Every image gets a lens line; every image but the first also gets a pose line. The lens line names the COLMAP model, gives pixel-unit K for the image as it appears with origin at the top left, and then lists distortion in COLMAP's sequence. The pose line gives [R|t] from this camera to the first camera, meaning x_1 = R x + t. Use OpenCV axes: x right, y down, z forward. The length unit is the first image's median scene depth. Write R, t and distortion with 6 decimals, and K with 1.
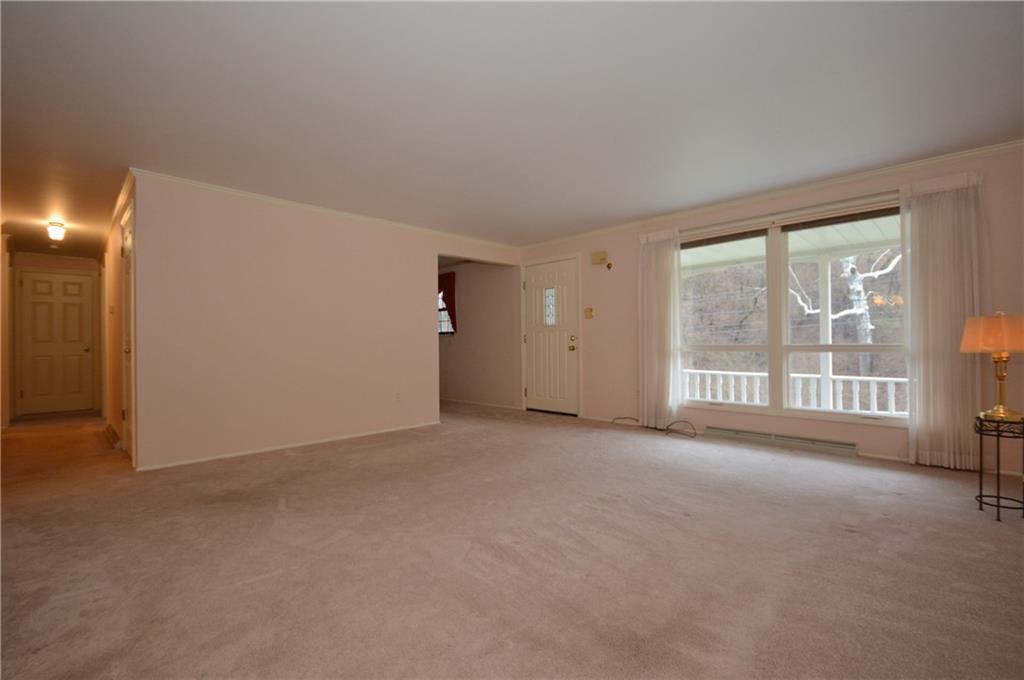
lens RADIAL K [[454.0, 0, 512.0], [0, 454.0, 340.0], [0, 0, 1]] dist [-0.001789, -0.000544]
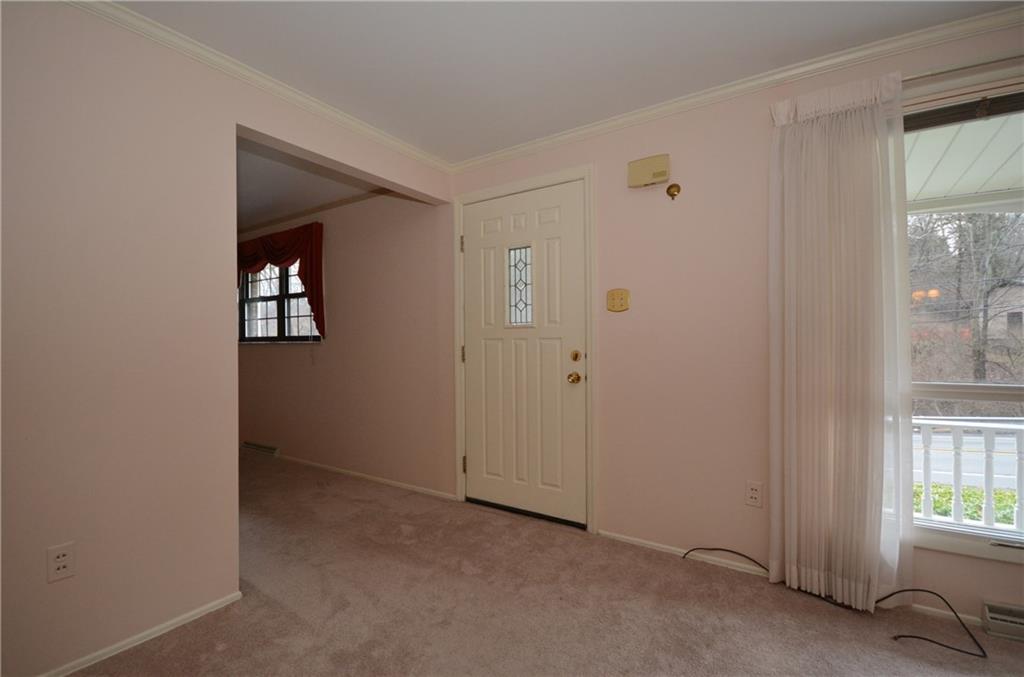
lens RADIAL K [[453.2, 0, 512.0], [0, 453.2, 338.5], [0, 0, 1]] dist [-0.002741, -0.000610]
pose [[0.978235, 0.003497, 0.207472, -0.021671], [-0.003284, 0.999994, -0.001369, -0.019615], [-0.207475, 0.000658, 0.978240, 0.551223]]
